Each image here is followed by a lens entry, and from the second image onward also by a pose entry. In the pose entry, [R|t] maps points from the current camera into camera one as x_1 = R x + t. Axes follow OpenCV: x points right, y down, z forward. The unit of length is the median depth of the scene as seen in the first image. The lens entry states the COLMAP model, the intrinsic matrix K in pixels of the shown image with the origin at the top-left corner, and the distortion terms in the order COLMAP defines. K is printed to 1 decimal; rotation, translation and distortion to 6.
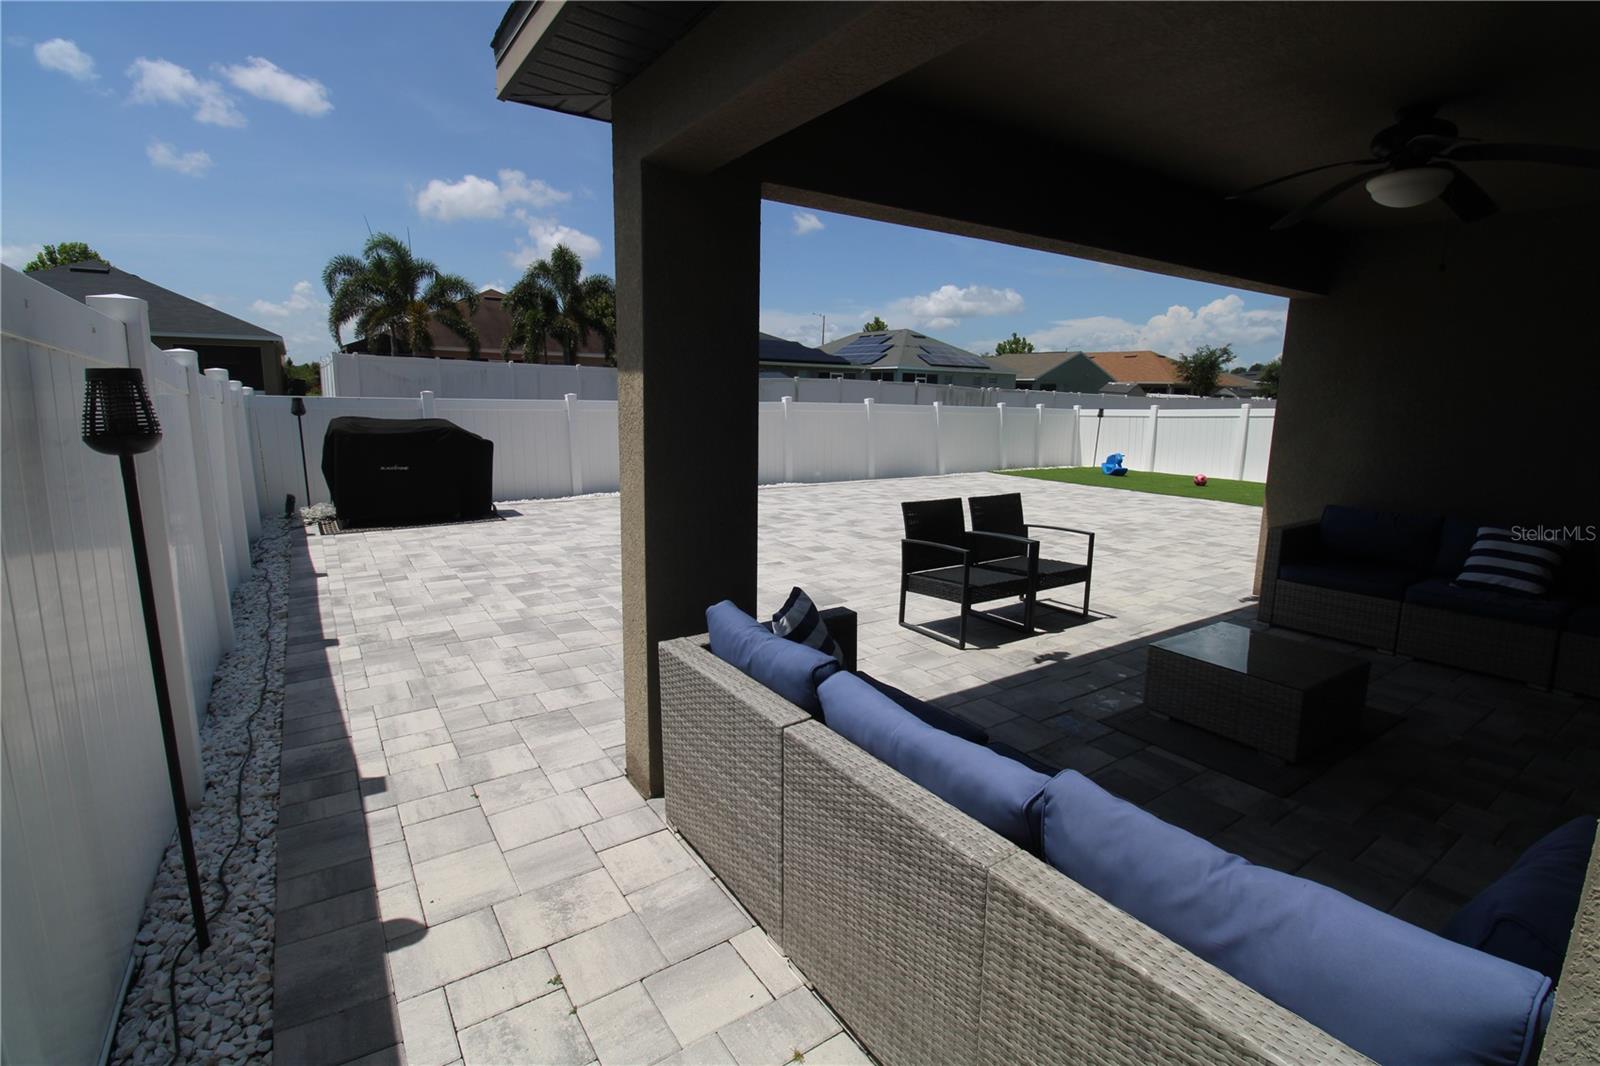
lens RADIAL K [[740.5, 0, 813.0], [0, 740.5, 517.7], [0, 0, 1]] dist [-0.001440, -0.012220]
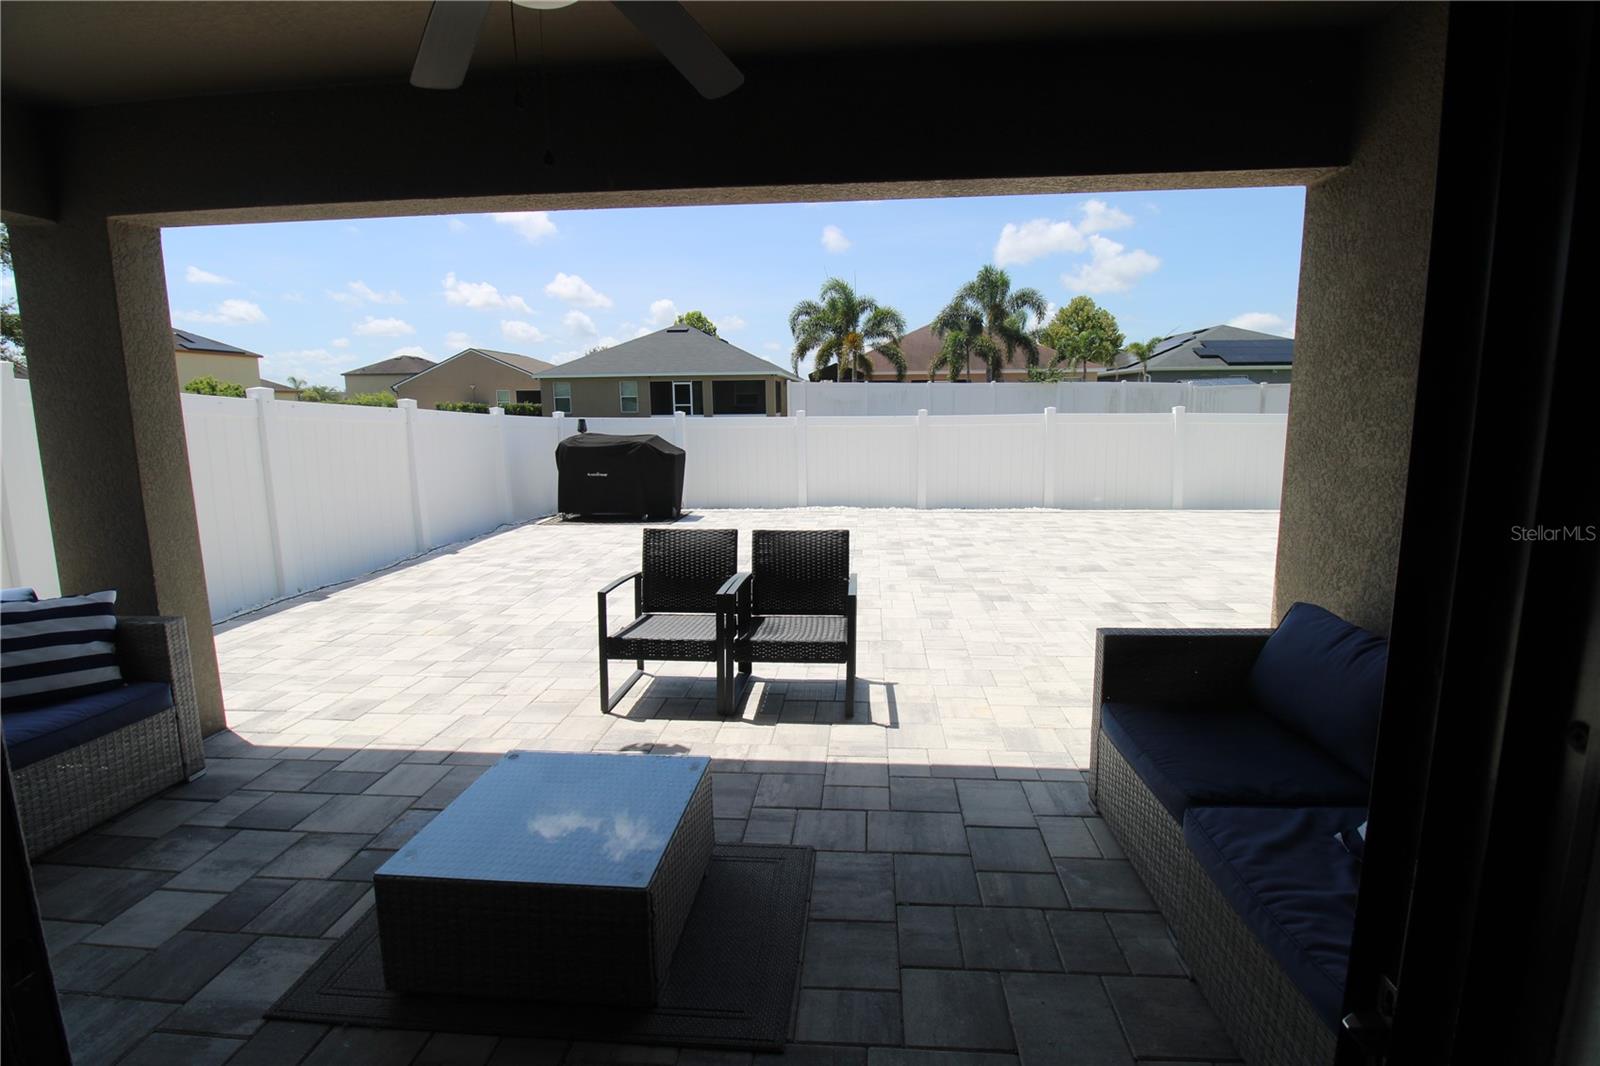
lens RADIAL K [[740.5, 0, 813.0], [0, 740.5, 517.7], [0, 0, 1]] dist [-0.001440, -0.012220]
pose [[0.773742, 0.064157, -0.630244, 0.429126], [-0.079122, 0.996855, 0.004340, -0.027220], [0.628541, 0.046508, 0.776385, 0.248125]]
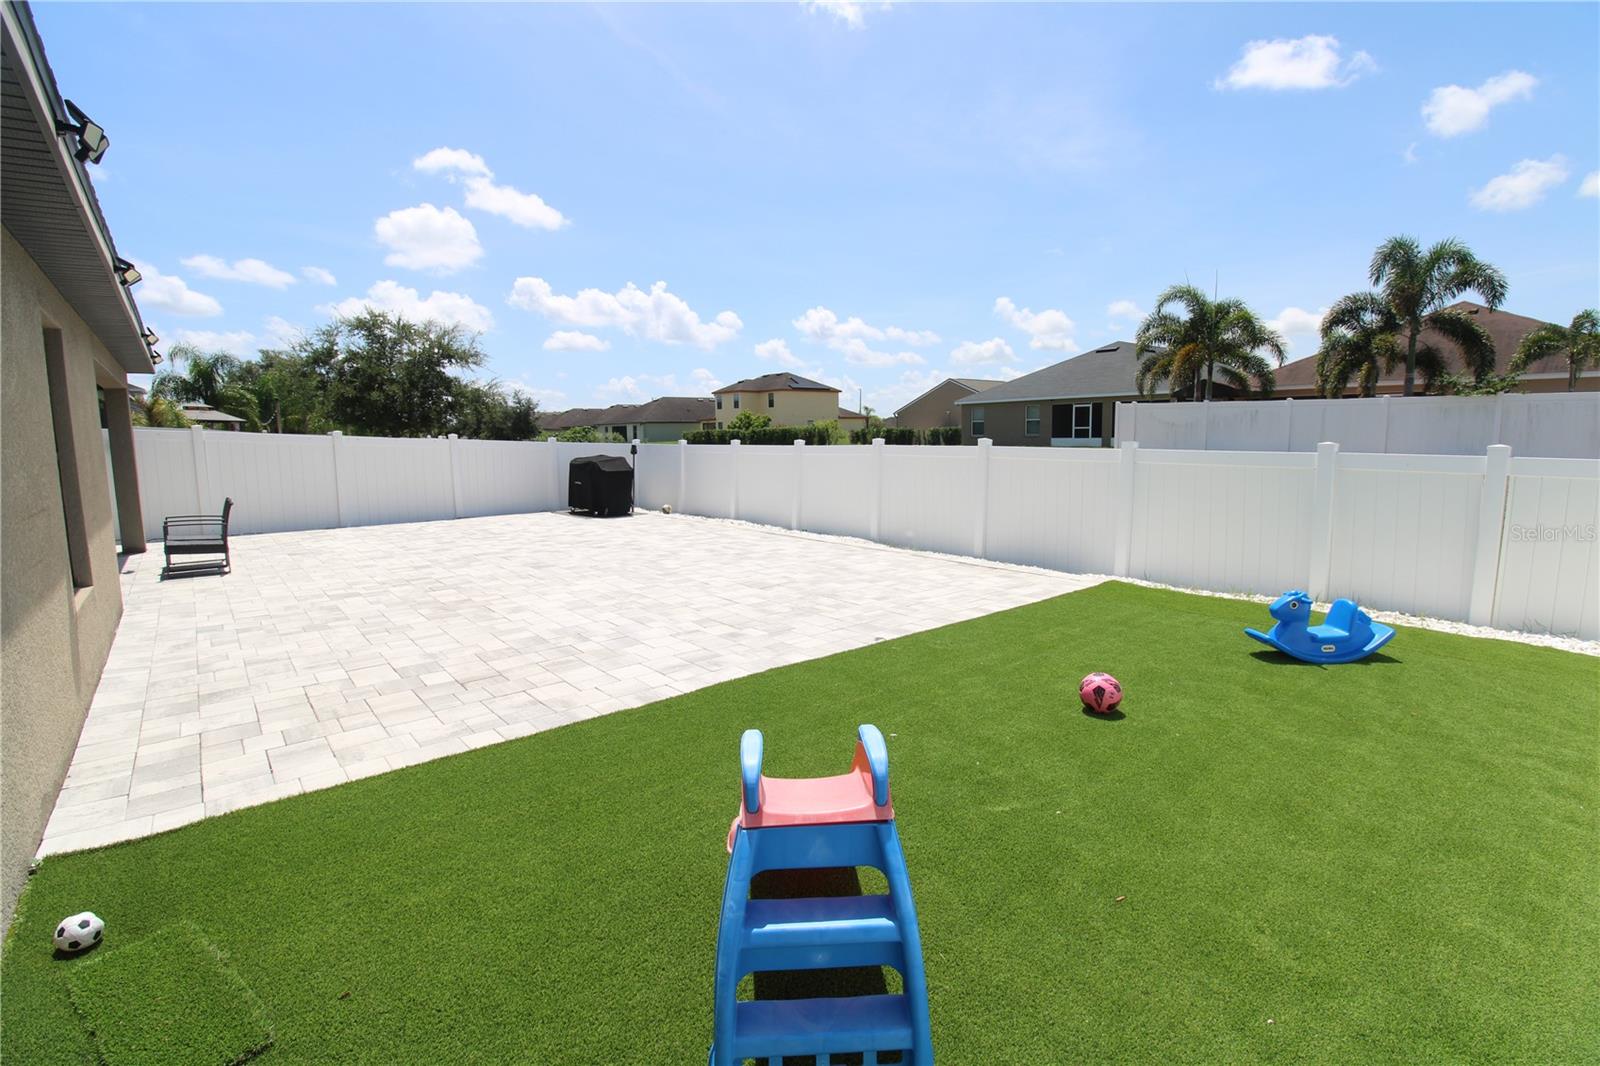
lens RADIAL K [[740.5, 0, 813.0], [0, 740.5, 517.7], [0, 0, 1]] dist [-0.001440, -0.012220]
pose [[0.091626, 0.088071, -0.991891, 1.125846], [-0.151563, 0.985710, 0.073522, -0.179232], [0.984192, 0.143597, 0.103665, 1.228479]]
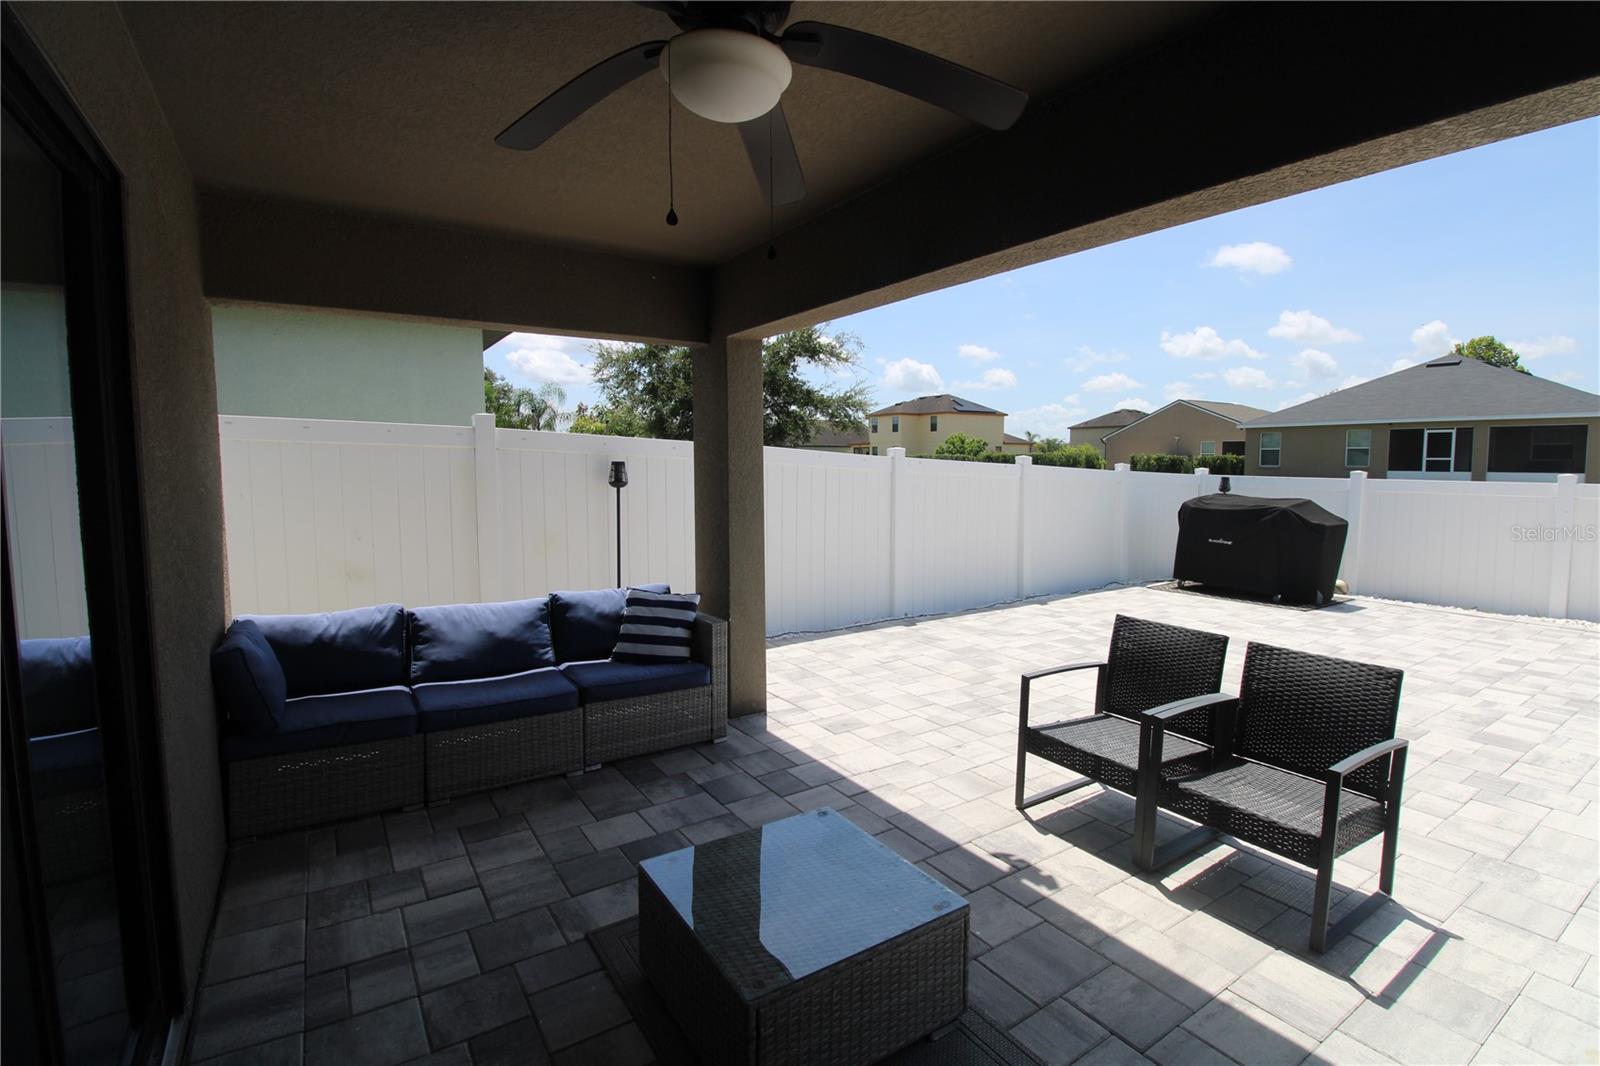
lens RADIAL K [[740.5, 0, 813.0], [0, 740.5, 517.7], [0, 0, 1]] dist [-0.001440, -0.012220]
pose [[-0.015875, 0.054981, -0.998361, 0.453480], [-0.167657, 0.984204, 0.056867, -0.055759], [0.985718, 0.168285, -0.006406, 0.370992]]
